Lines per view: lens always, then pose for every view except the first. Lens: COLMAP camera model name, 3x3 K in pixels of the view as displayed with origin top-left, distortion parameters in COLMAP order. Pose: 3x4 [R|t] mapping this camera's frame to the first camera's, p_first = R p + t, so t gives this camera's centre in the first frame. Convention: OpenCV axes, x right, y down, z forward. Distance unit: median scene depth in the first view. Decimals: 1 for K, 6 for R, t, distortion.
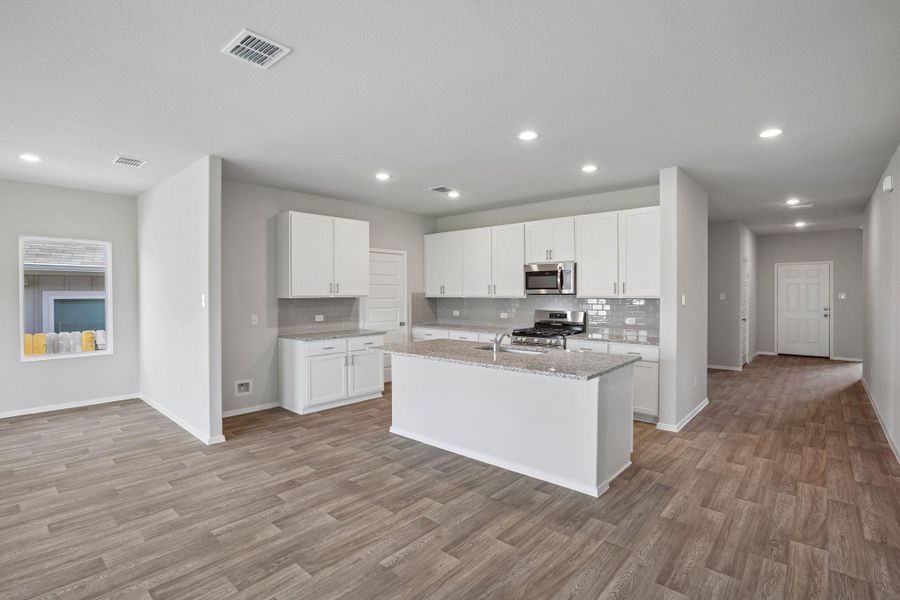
lens RADIAL K [[449.7, 0, 456.0], [0, 449.7, 299.1], [0, 0, 1]] dist [-0.031749, 0.007047]
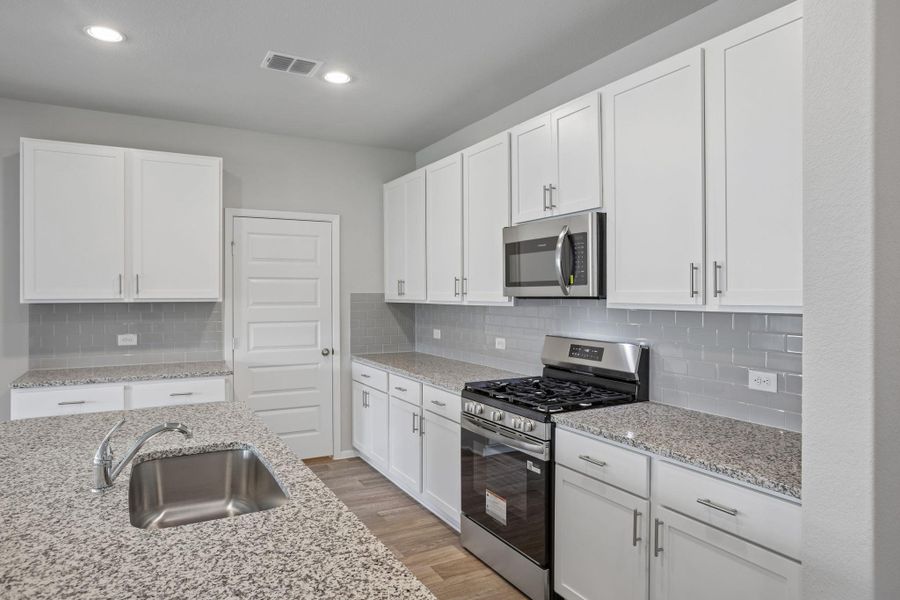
lens RADIAL K [[576.3, 0, 446.1], [0, 576.3, 294.5], [0, 0, 1]] dist [-0.002469, 0.006759]
pose [[0.932513, 0.003177, -0.361121, 0.303499], [-0.008066, 0.999895, -0.012032, -0.007023], [0.361045, 0.014132, 0.932441, 0.489644]]
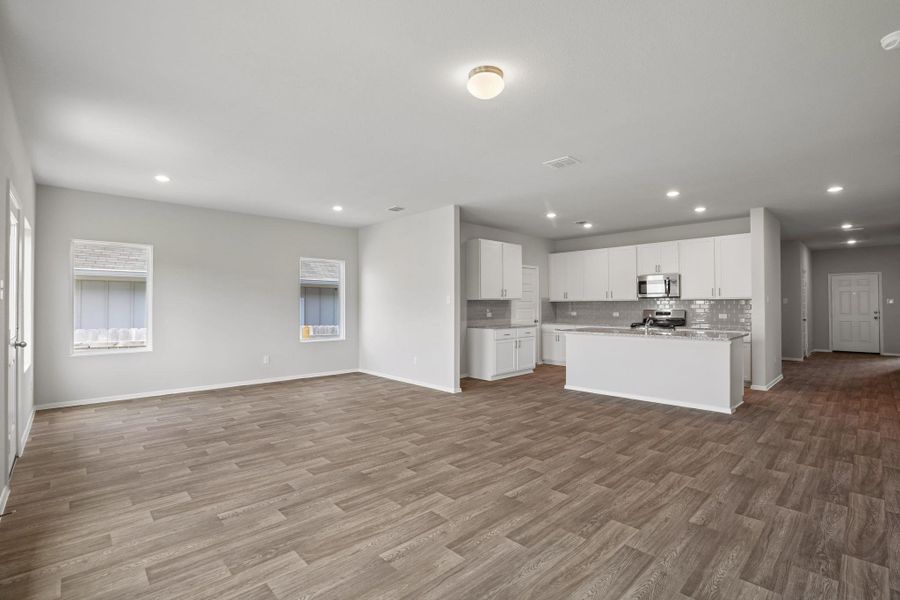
lens RADIAL K [[449.7, 0, 444.8], [0, 449.7, 304.5], [0, 0, 1]] dist [-0.031749, 0.007047]
pose [[0.996835, -0.000245, -0.079495, -0.332739], [-0.001108, 0.999855, -0.016973, 0.033920], [0.079488, 0.017007, 0.996691, -0.401620]]
